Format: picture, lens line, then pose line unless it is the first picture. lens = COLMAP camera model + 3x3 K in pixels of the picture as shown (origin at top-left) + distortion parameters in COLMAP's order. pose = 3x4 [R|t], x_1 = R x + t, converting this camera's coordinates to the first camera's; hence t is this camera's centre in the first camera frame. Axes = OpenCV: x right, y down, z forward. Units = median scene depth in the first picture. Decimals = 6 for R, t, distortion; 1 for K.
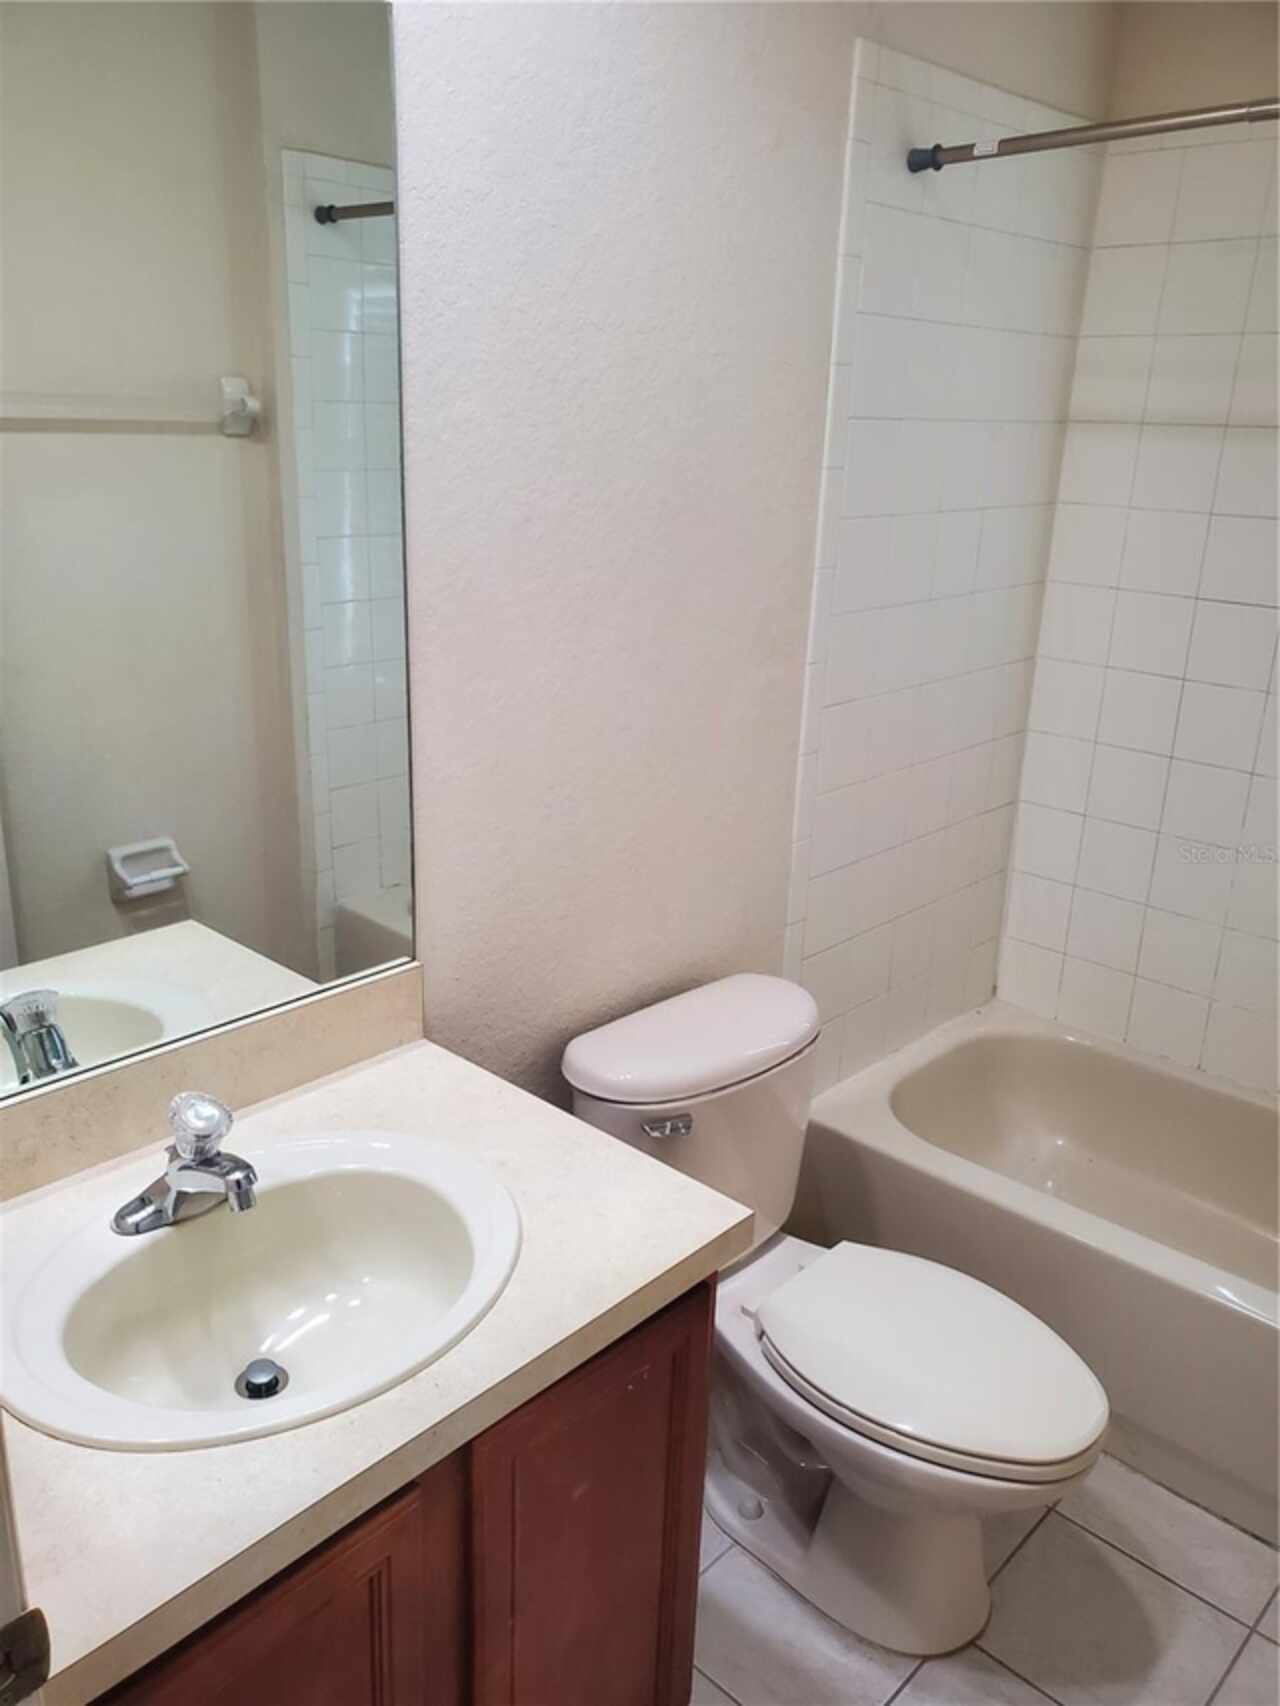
lens RADIAL K [[1322.1, 0, 631.8], [0, 1322.1, 844.4], [0, 0, 1]] dist [0.035597, -0.056861]
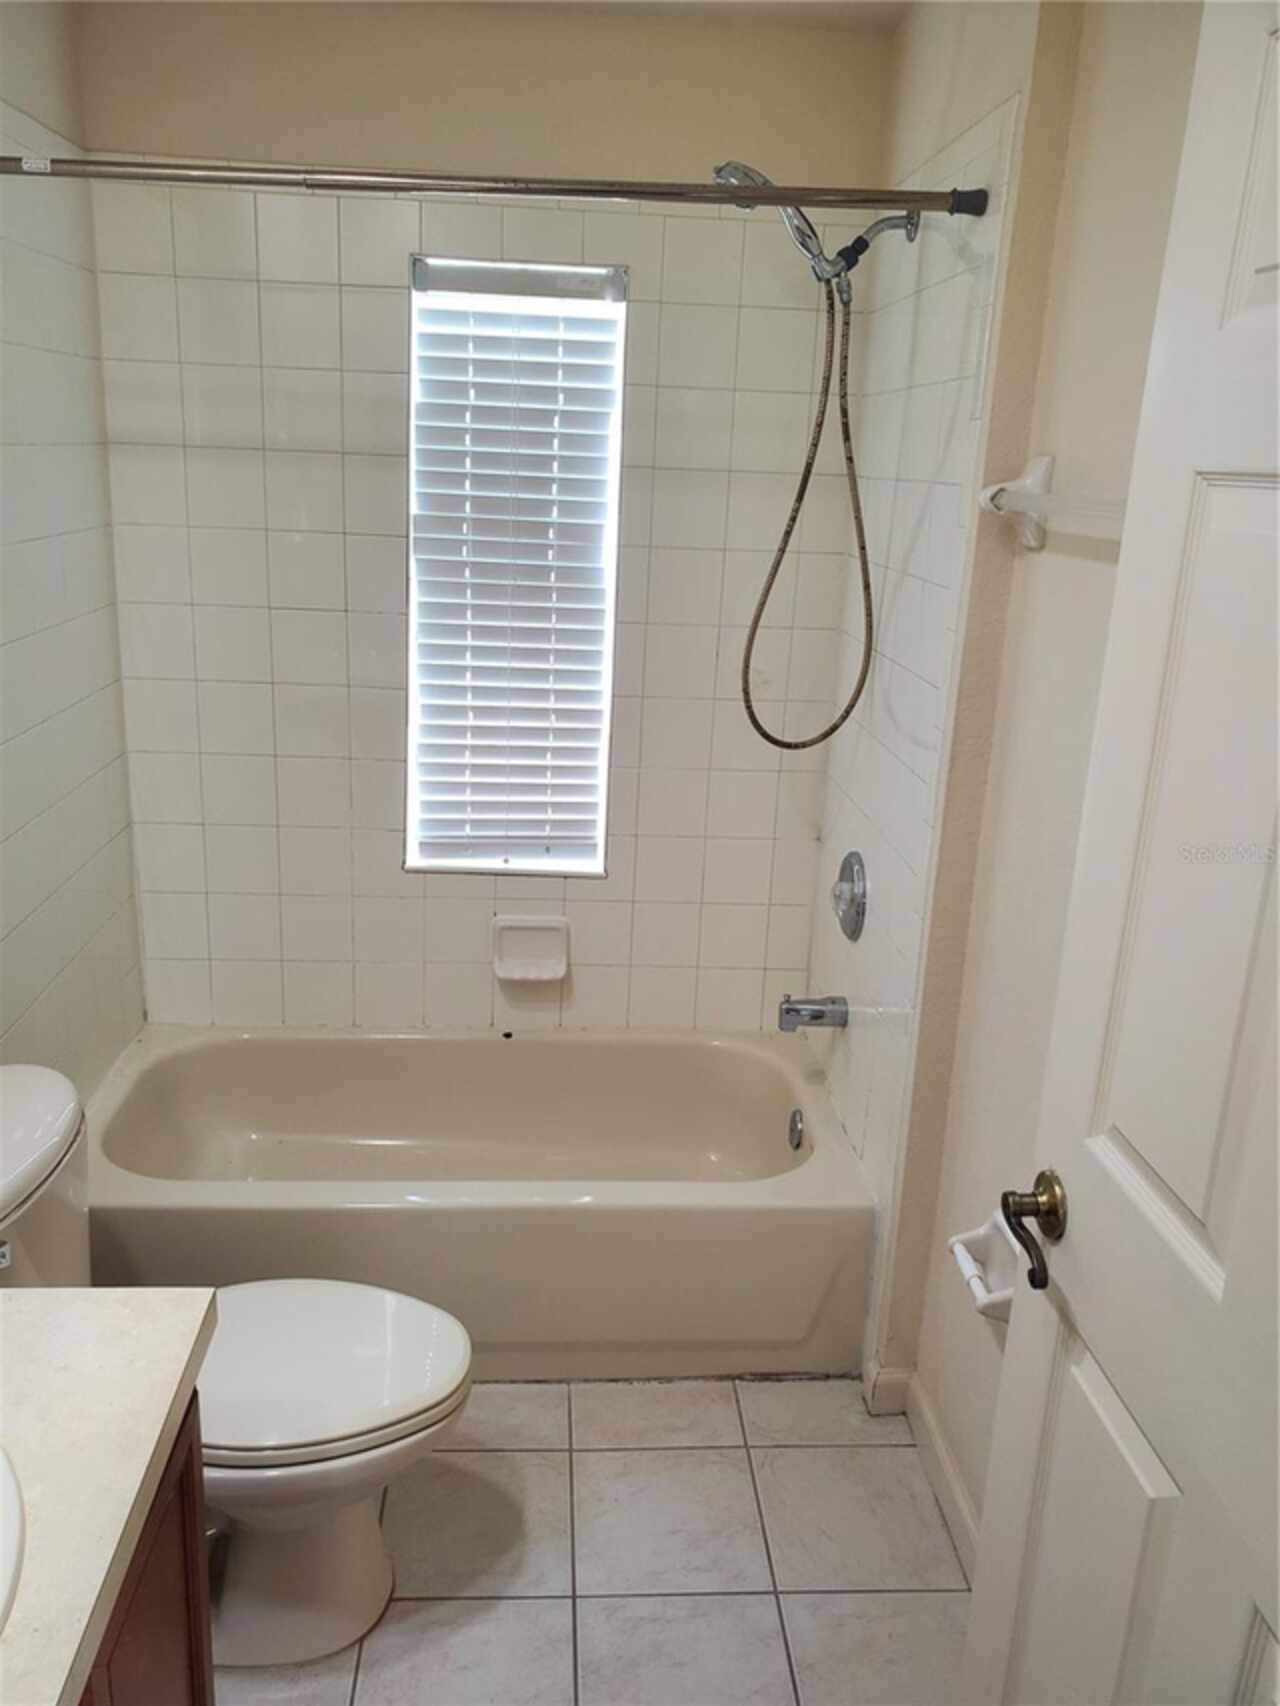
lens RADIAL K [[1317.2, 0, 645.0], [0, 1317.2, 842.9], [0, 0, 1]] dist [-0.058700, 0.093901]
pose [[0.674362, -0.203972, 0.709670, -0.202086], [0.200423, 0.975572, 0.089946, -0.040741], [-0.710681, 0.081578, 0.698769, 0.063572]]
